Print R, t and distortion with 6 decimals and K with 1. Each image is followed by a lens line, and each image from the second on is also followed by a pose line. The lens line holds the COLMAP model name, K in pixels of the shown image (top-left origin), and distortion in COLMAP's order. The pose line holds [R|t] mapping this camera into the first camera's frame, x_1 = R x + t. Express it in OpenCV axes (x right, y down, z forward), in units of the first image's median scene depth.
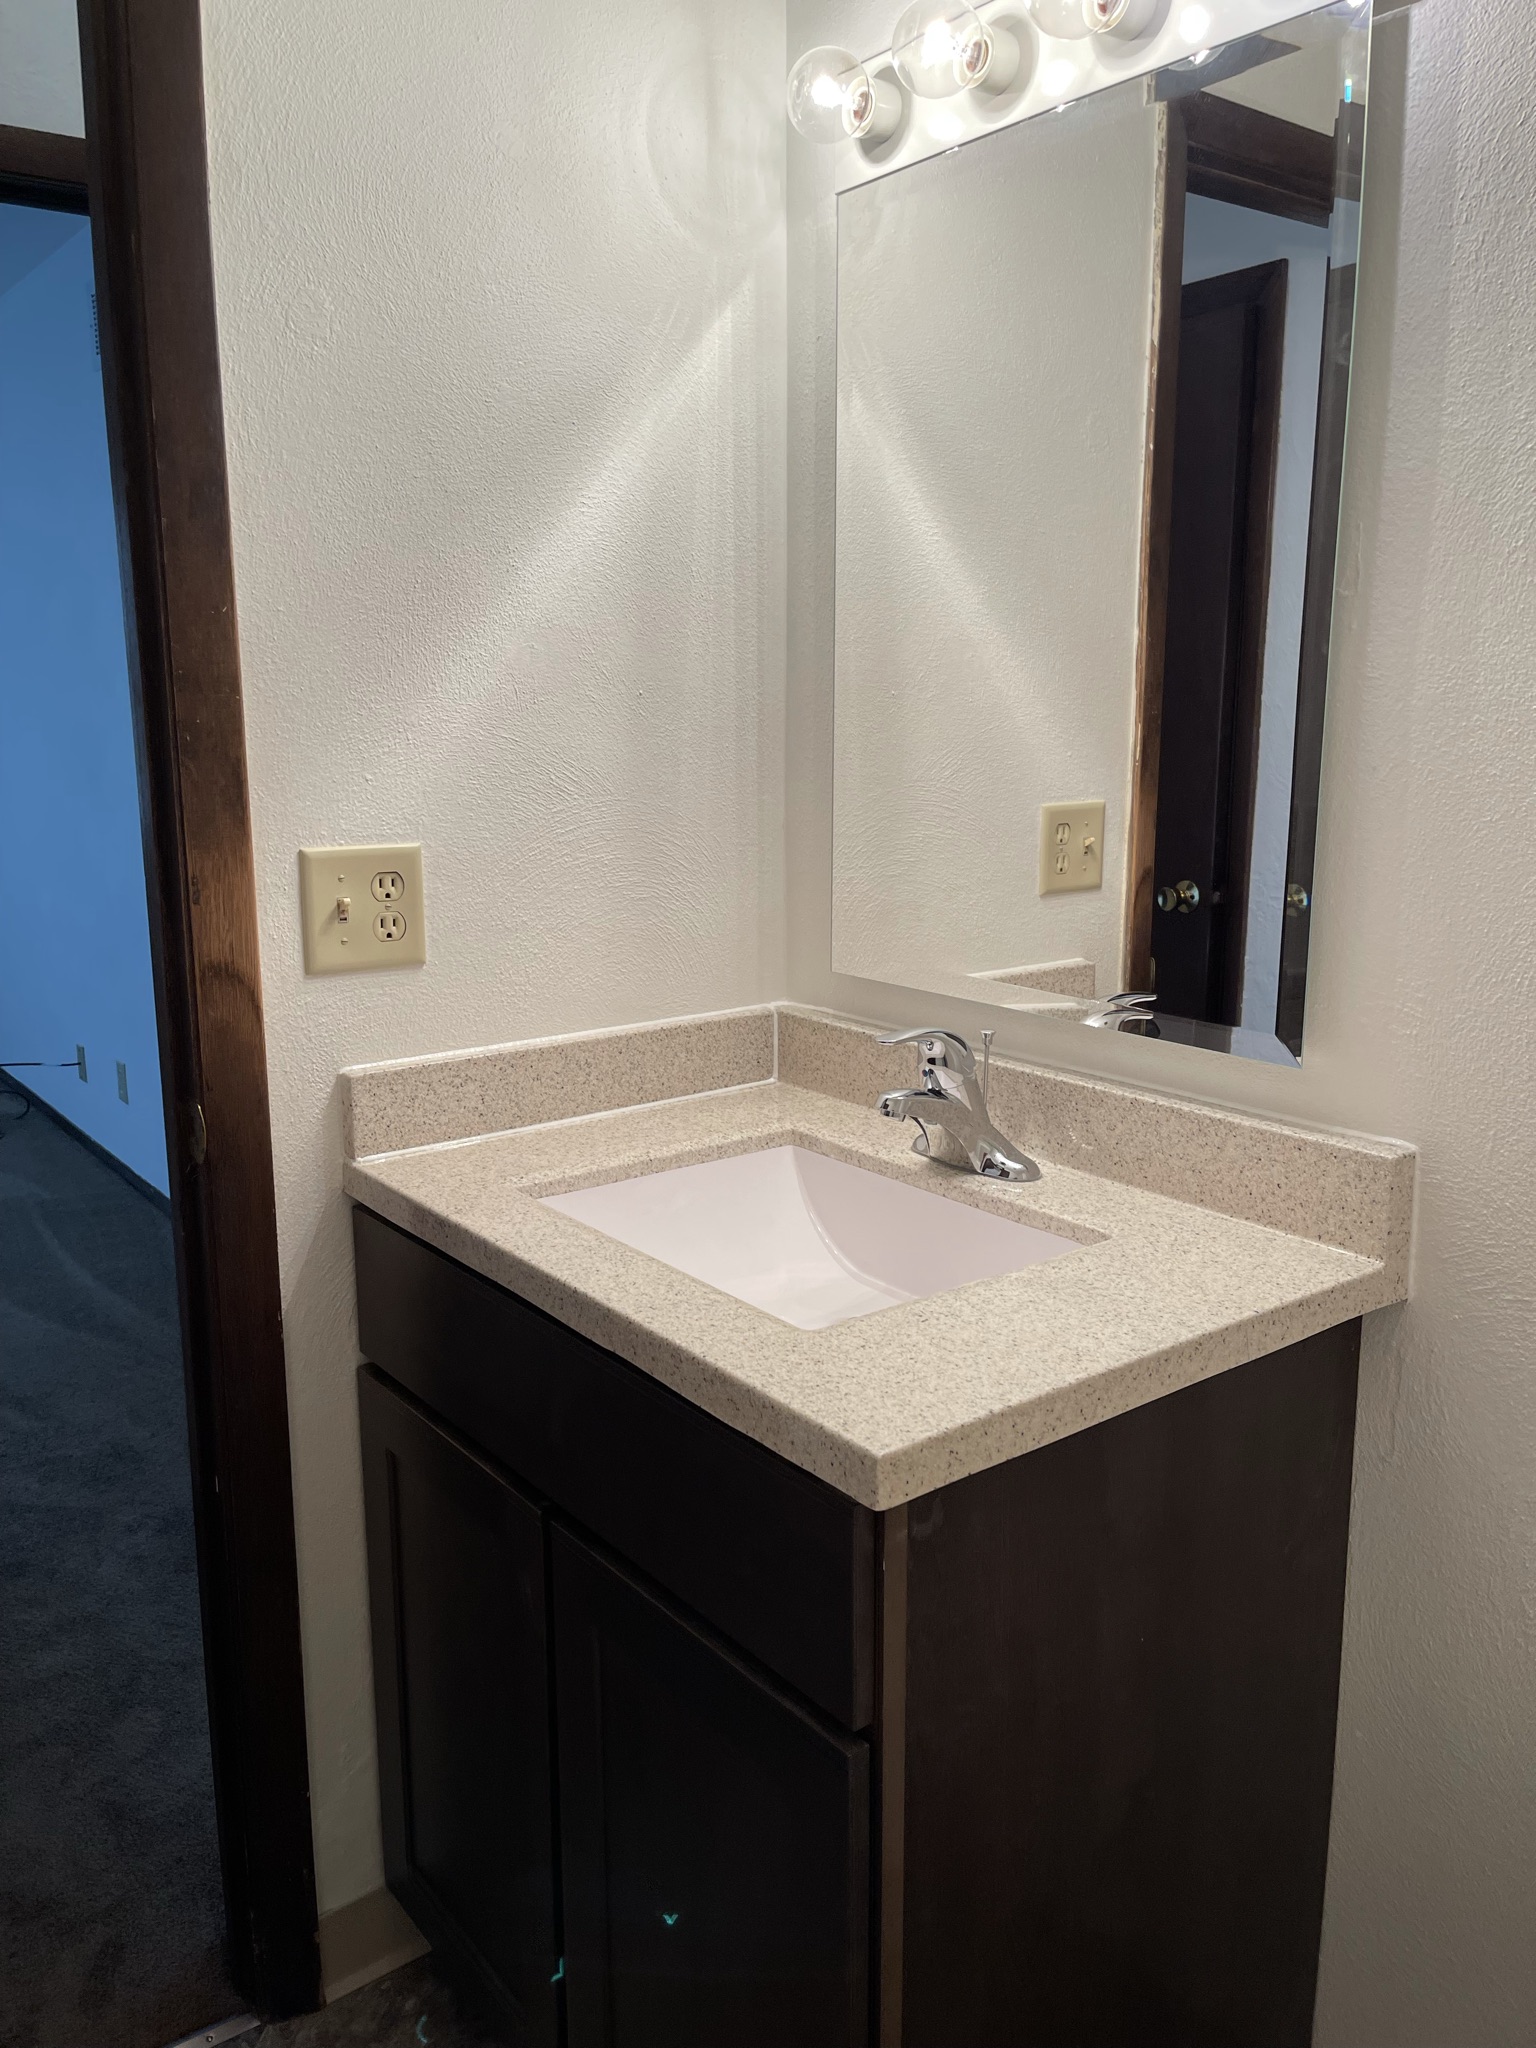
lens RADIAL K [[1520.3, 0, 777.2], [0, 1520.3, 1034.5], [0, 0, 1]] dist [0.084970, -0.122362]
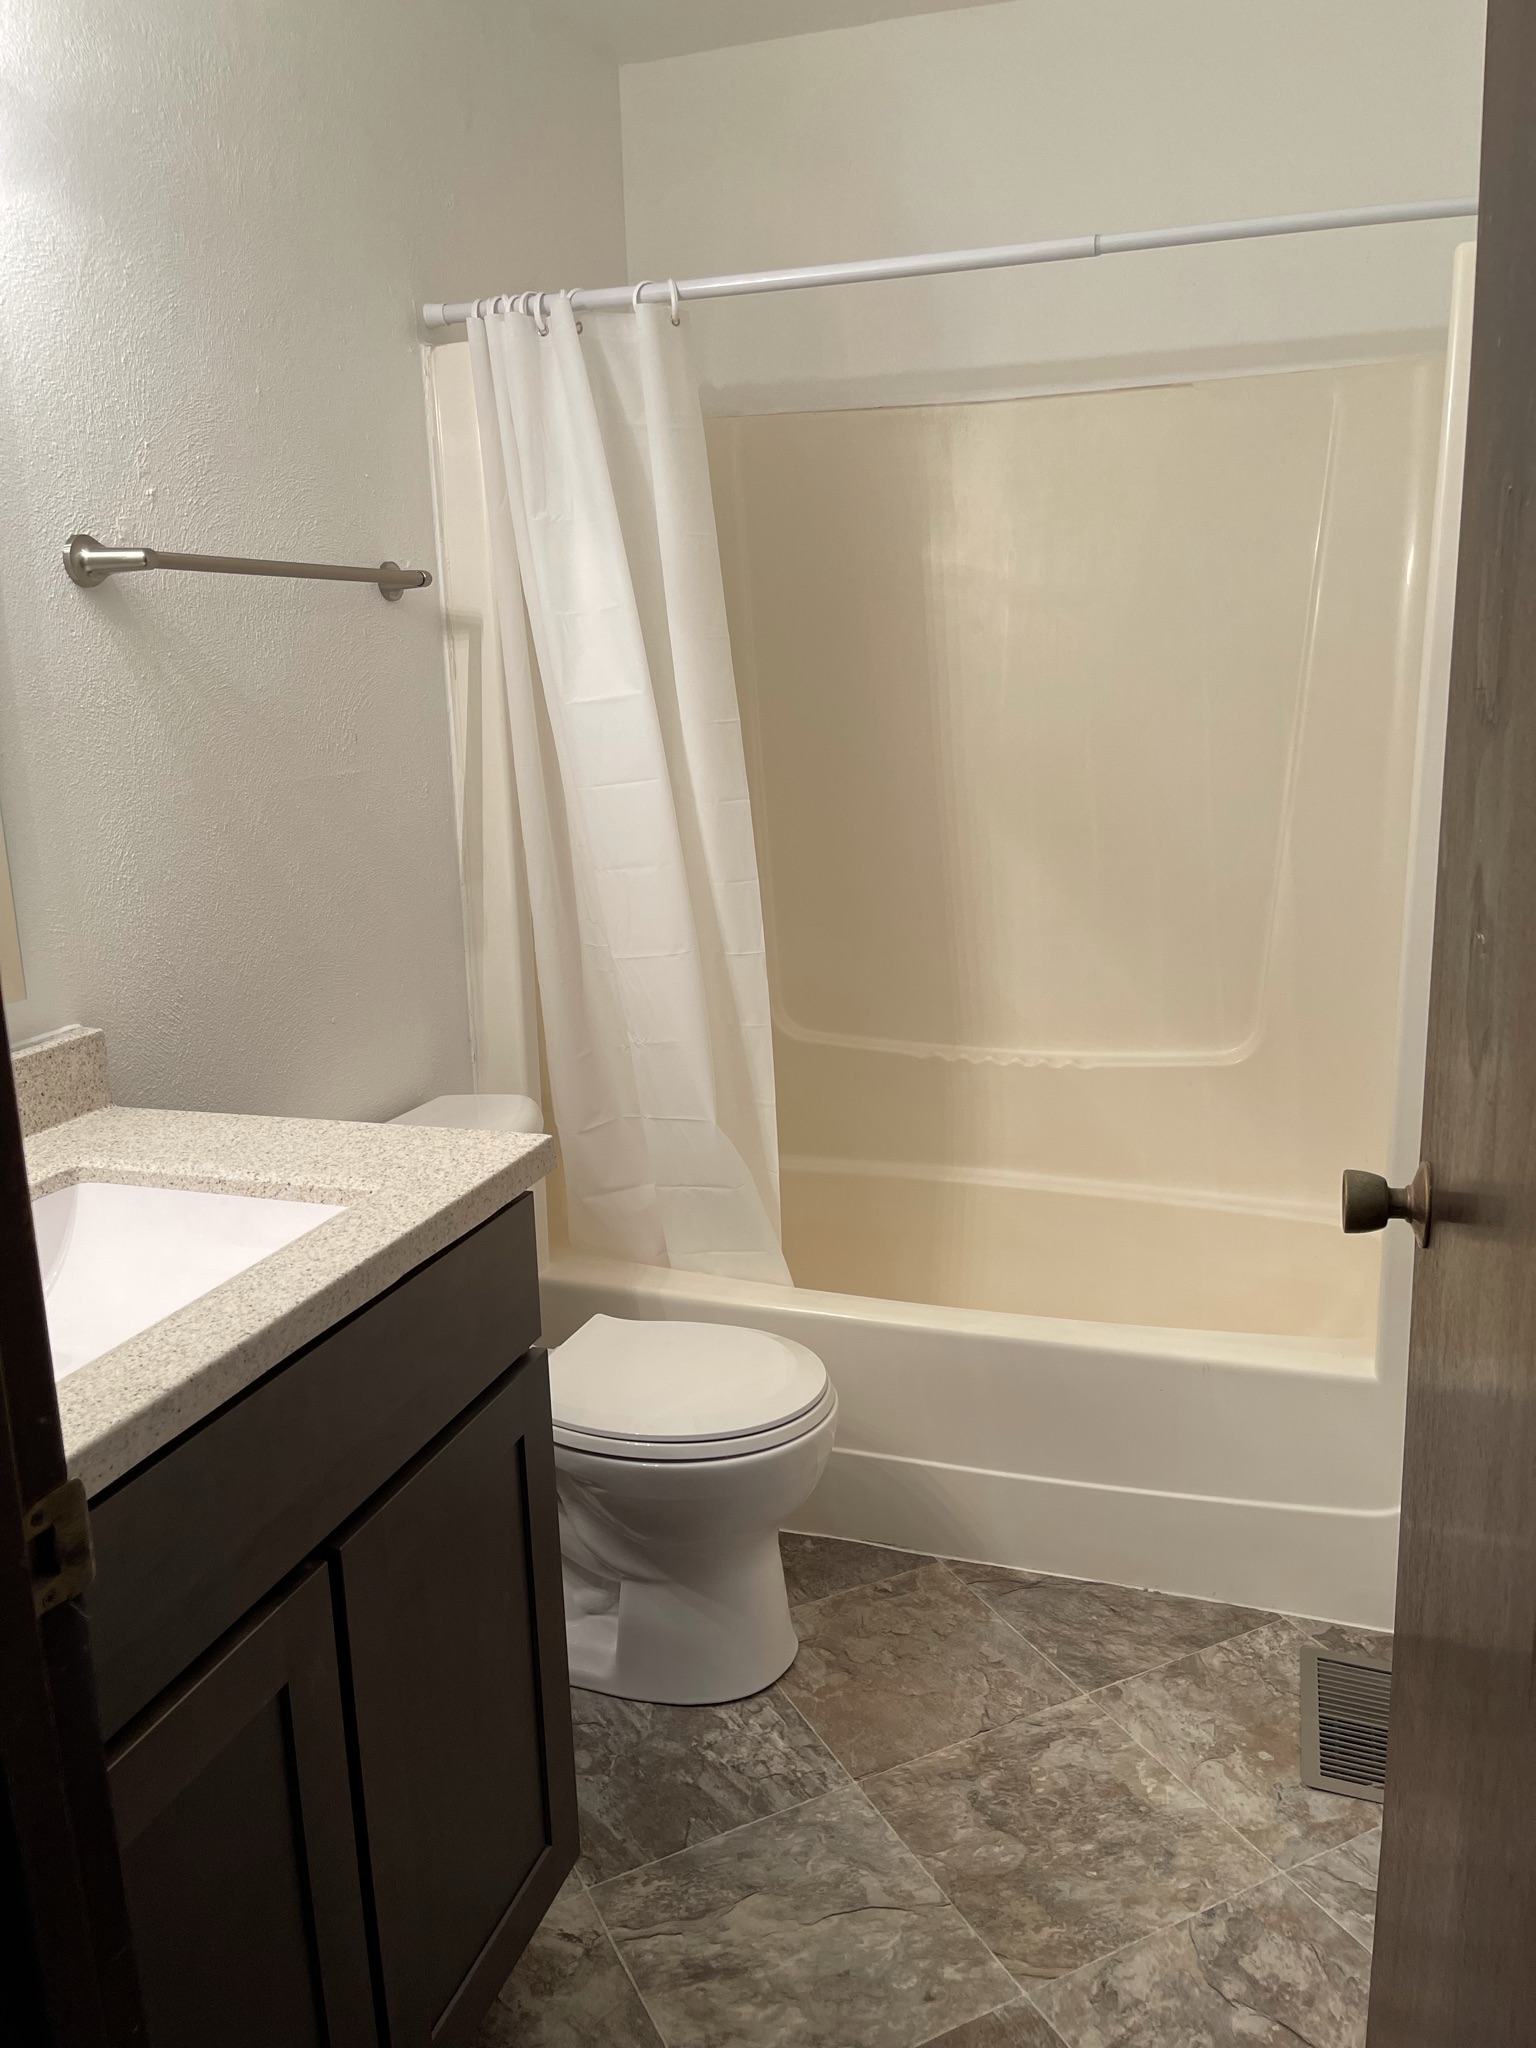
lens RADIAL K [[1557.1, 0, 768.0], [0, 1557.1, 1024.0], [0, 0, 1]] dist [0.111384, -0.167201]
pose [[-0.549709, -0.174540, 0.816919, -1.089987], [0.200097, 0.921946, 0.331627, -0.275645], [-0.811037, 0.345761, -0.471877, 1.168896]]
